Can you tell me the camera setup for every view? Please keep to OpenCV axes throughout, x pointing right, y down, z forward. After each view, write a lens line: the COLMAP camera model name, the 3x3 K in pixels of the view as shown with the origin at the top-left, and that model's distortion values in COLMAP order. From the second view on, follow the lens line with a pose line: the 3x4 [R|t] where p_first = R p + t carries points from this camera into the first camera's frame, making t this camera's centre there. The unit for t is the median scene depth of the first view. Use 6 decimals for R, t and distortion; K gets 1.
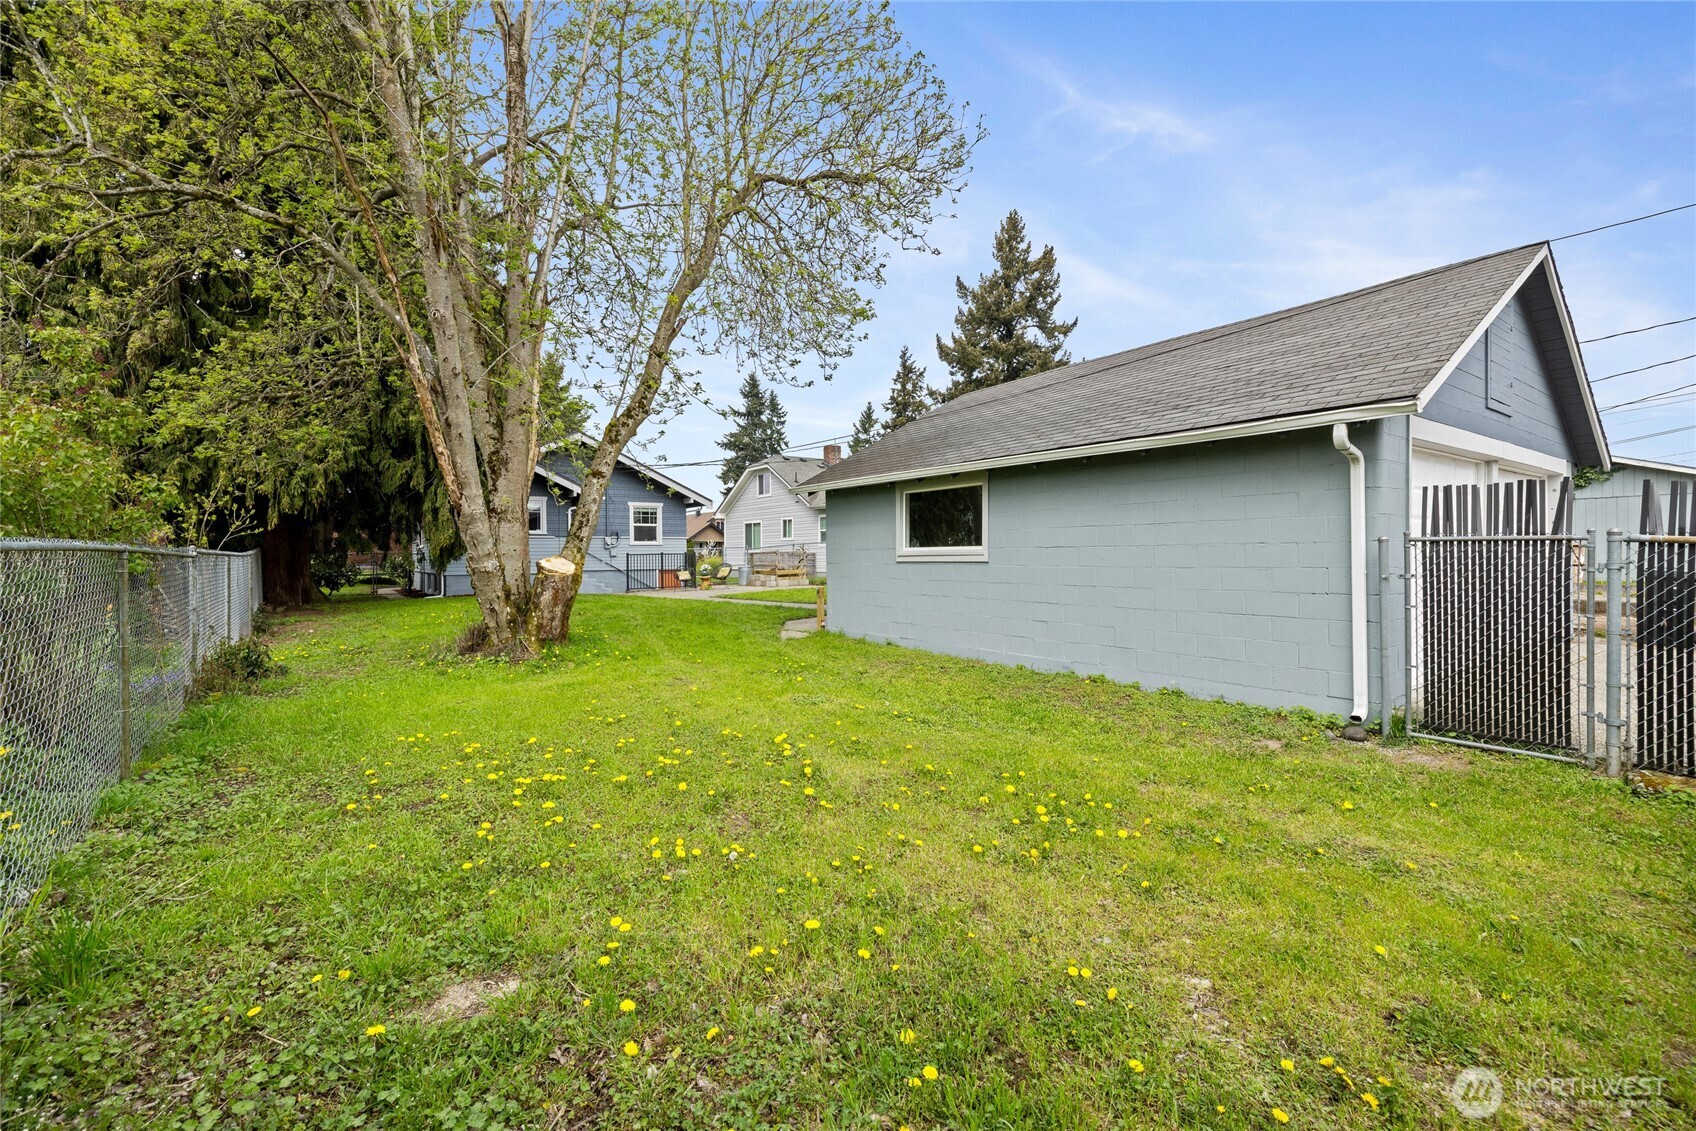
lens RADIAL K [[711.7, 0, 830.0], [0, 711.7, 559.8], [0, 0, 1]] dist [0.000243, 0.000349]
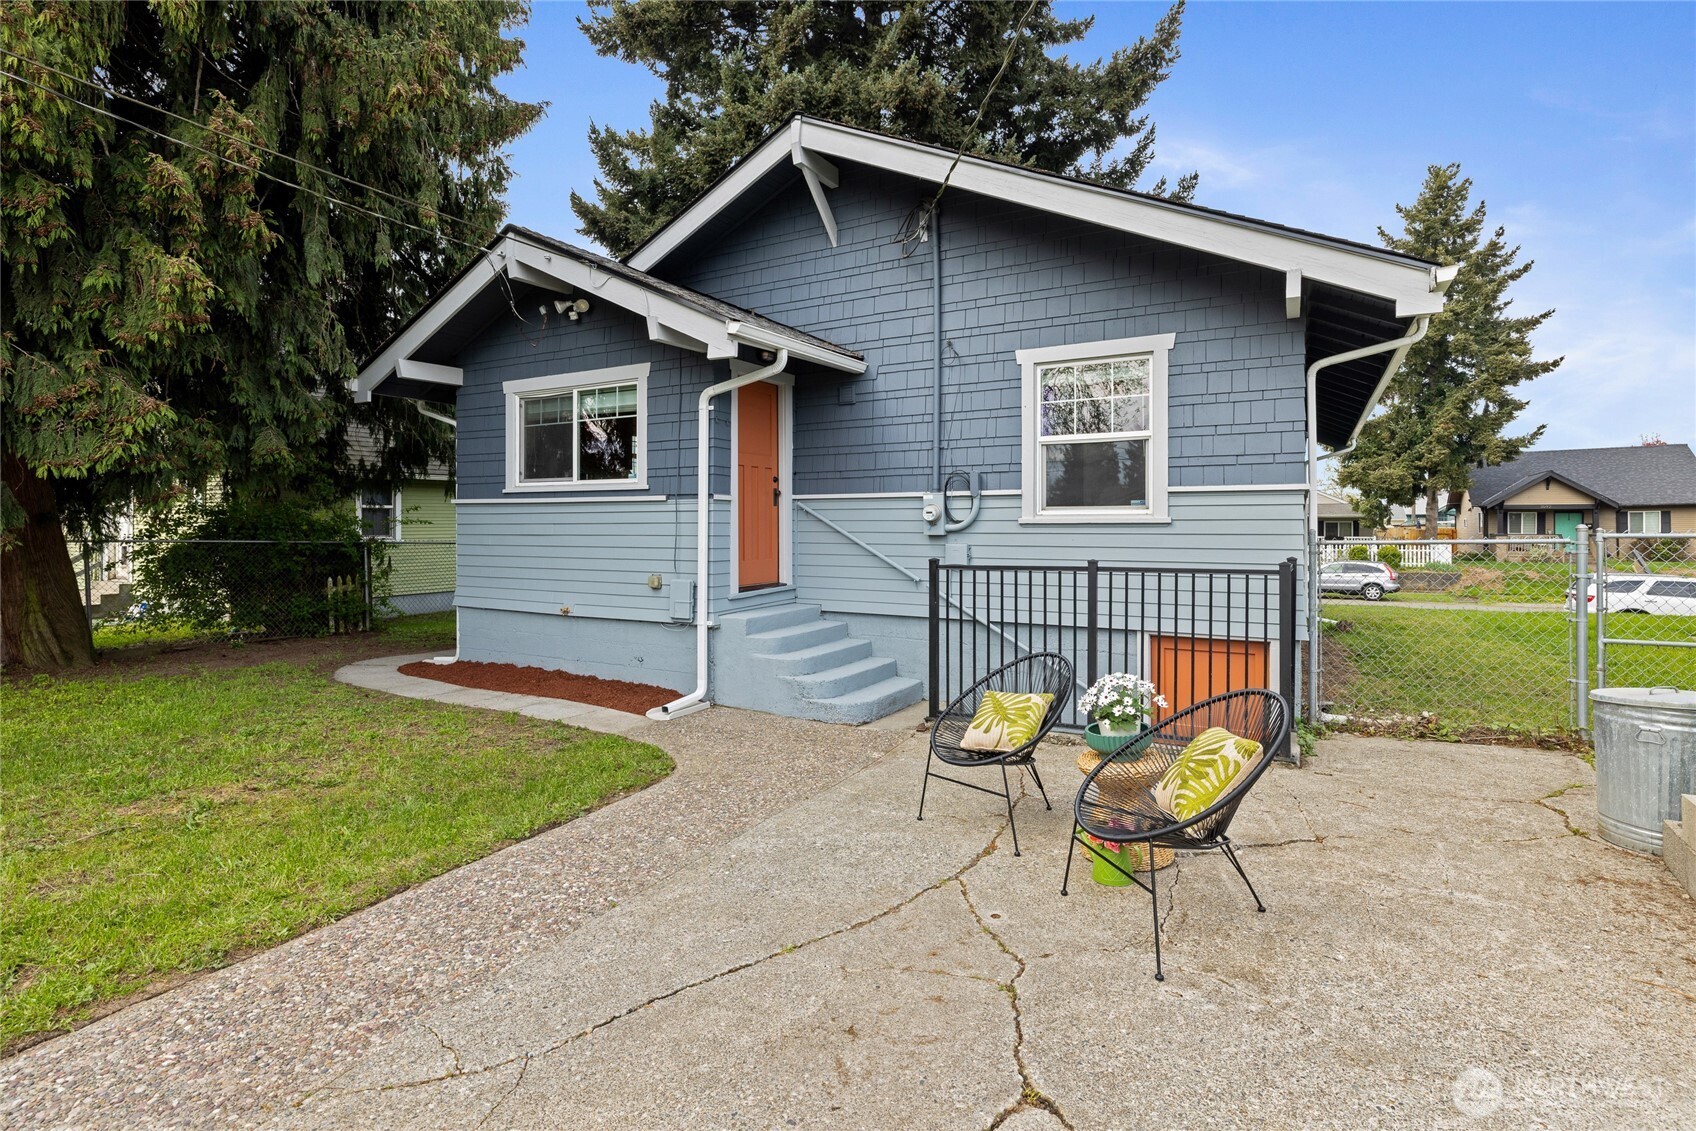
lens RADIAL K [[808.0, 0, 840.1], [0, 808.0, 537.1], [0, 0, 1]] dist [-0.003663, 0.001905]
pose [[0.430266, 0.018828, -0.902506, -0.053378], [-0.010870, 0.999818, 0.015676, -0.019408], [0.902637, 0.003065, 0.430393, 0.804498]]
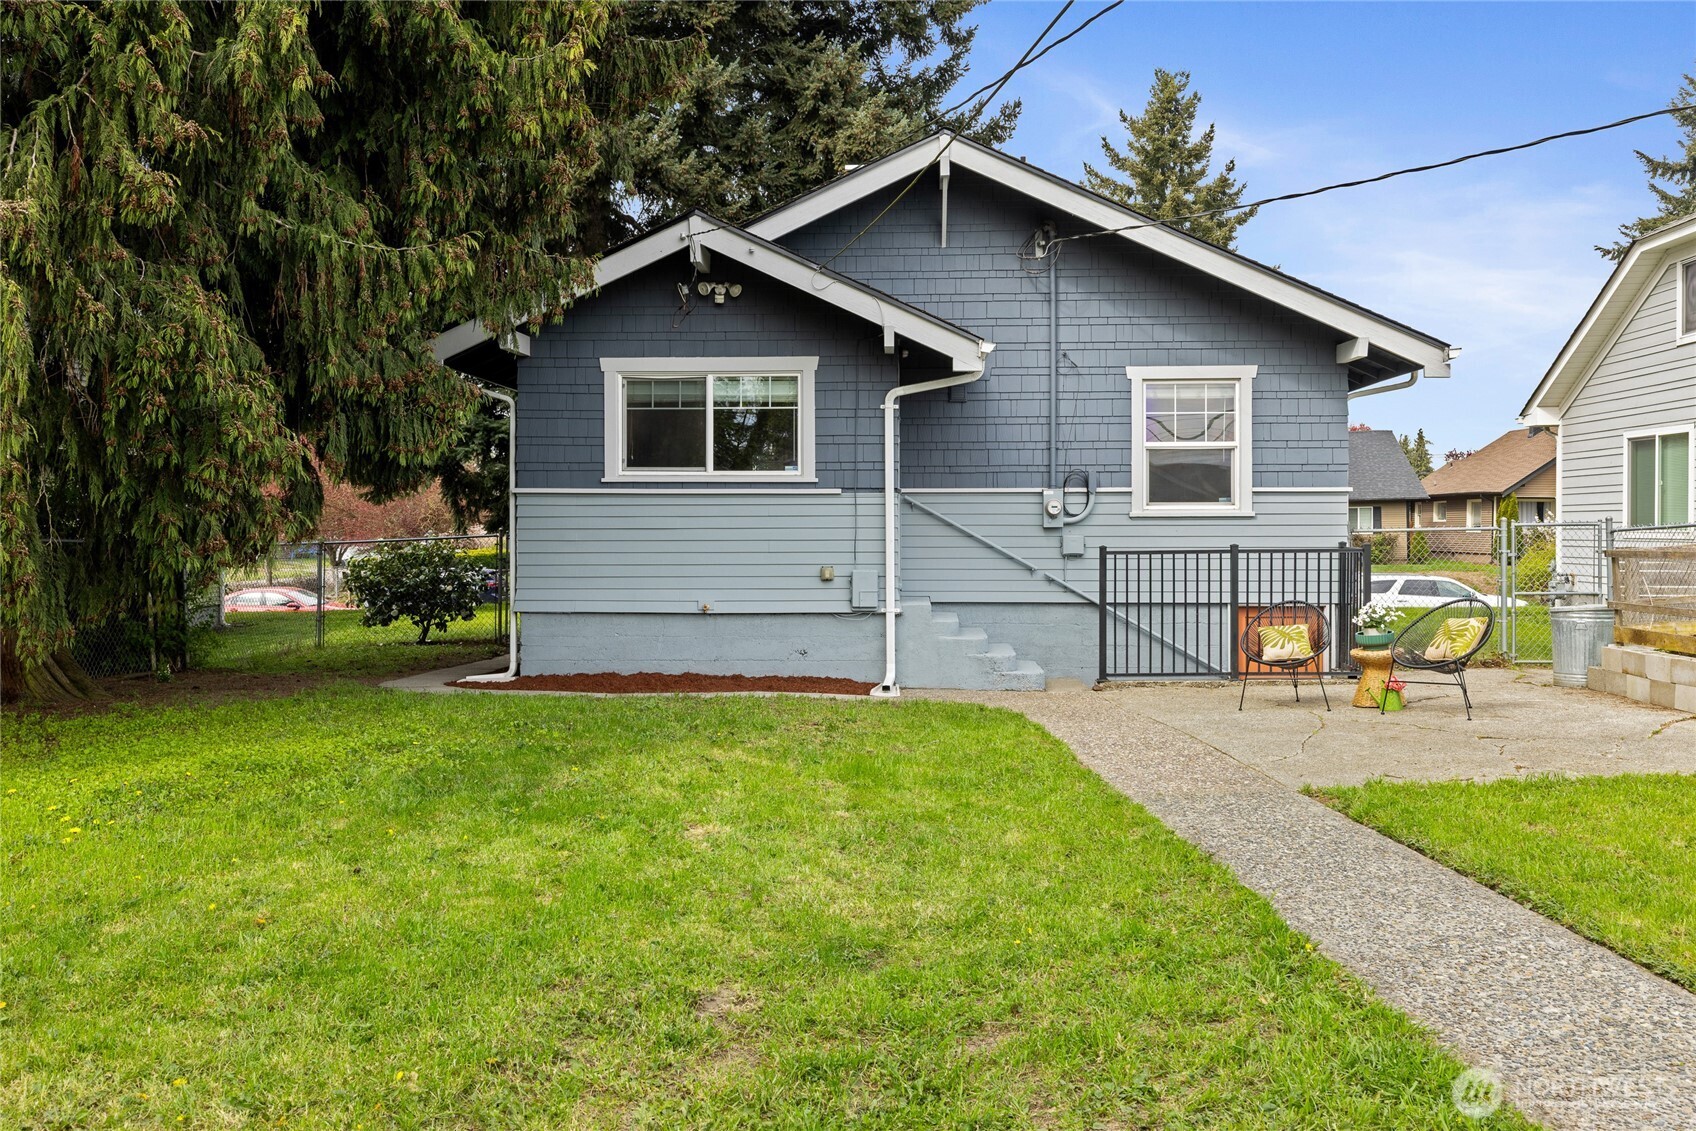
lens RADIAL K [[1406.9, 0, 840.6], [0, 1406.9, 559.3], [0, 0, 1]] dist [0.009389, 0.002129]
pose [[0.789219, 0.019956, -0.613787, -0.024981], [-0.009463, 0.999748, 0.020336, -0.013840], [0.614039, -0.010241, 0.789210, 0.470436]]
